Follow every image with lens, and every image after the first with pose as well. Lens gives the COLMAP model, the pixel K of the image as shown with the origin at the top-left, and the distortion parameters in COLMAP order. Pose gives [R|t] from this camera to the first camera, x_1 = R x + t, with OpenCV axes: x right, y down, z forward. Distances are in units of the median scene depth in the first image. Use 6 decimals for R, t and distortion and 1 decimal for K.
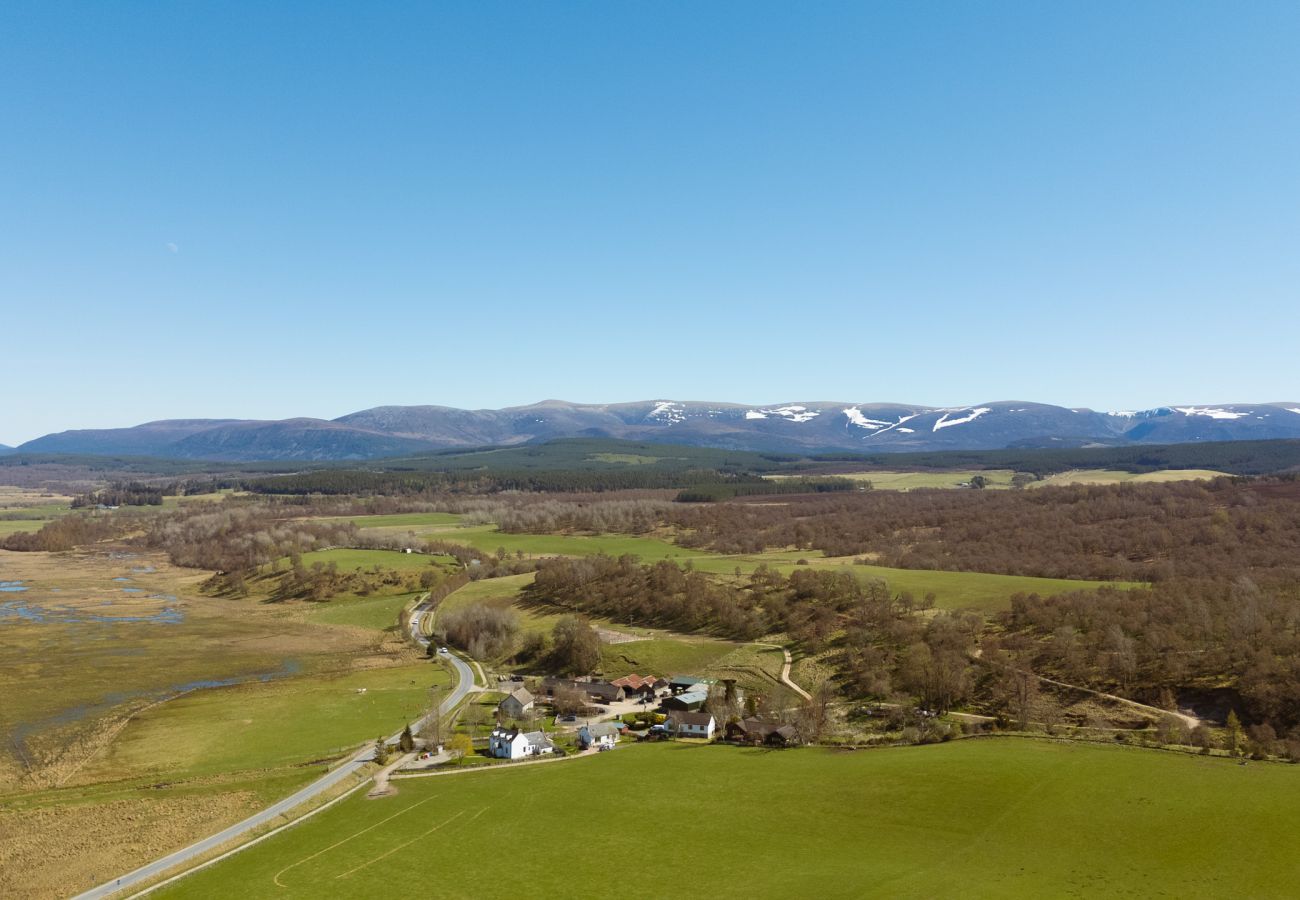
lens RADIAL K [[1163.4, 0, 650.7], [0, 1163.4, 451.6], [0, 0, 1]] dist [0.086725, -0.075073]
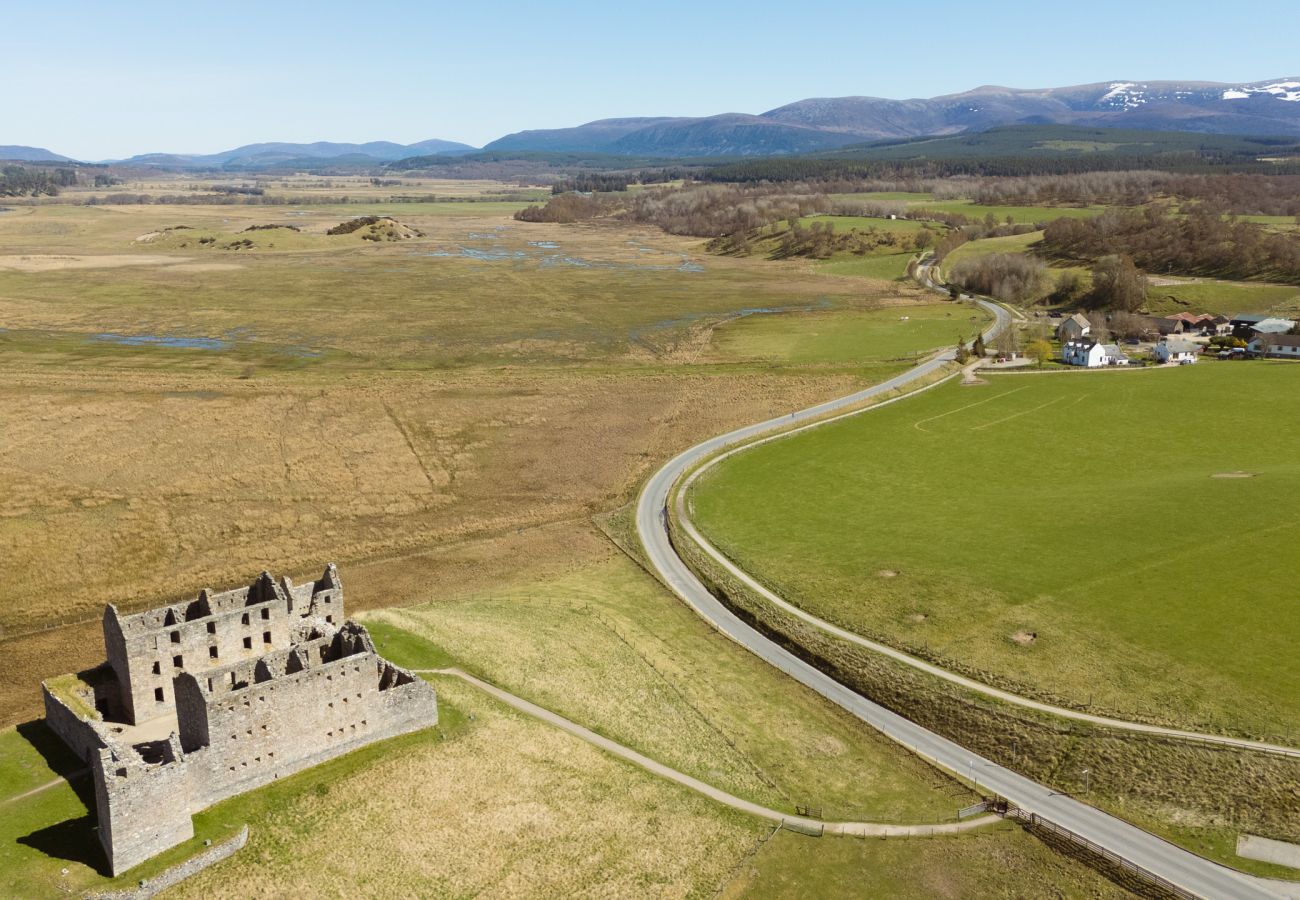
lens RADIAL K [[1163.4, 0, 657.5], [0, 1163.4, 448.9], [0, 0, 1]] dist [0.086725, -0.075073]
pose [[0.940929, 0.073038, -0.330634, -0.047359], [0.011265, 0.969166, 0.246151, 0.026248], [0.338417, -0.235335, 0.911093, -0.037717]]
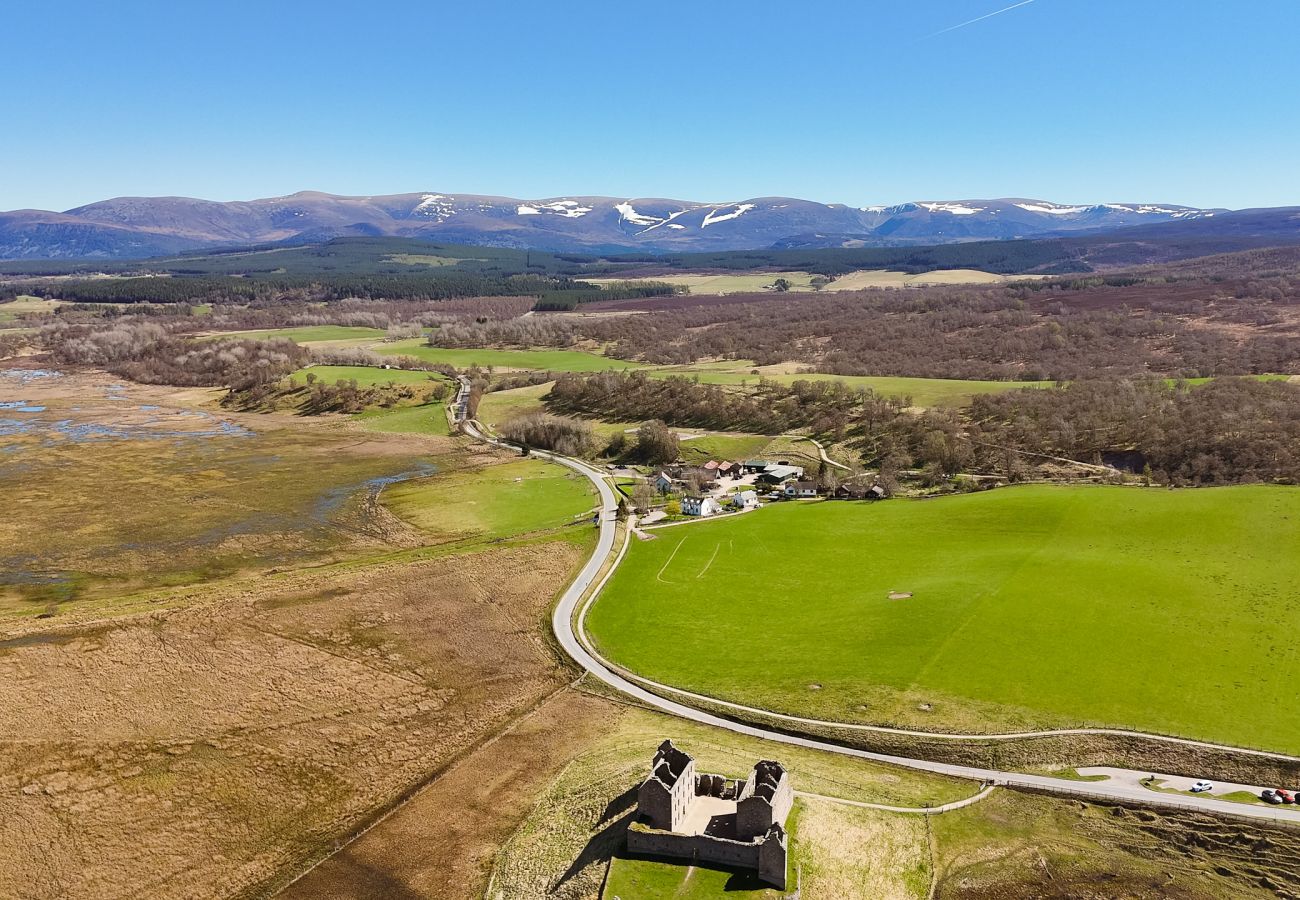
lens RADIAL K [[1163.4, 0, 653.0], [0, 1163.4, 458.7], [0, 0, 1]] dist [0.086725, -0.075073]
pose [[0.979526, -0.038780, 0.197546, -0.174743], [0.002785, 0.983788, 0.179314, -0.028945], [-0.201297, -0.175092, 0.963754, -0.154102]]
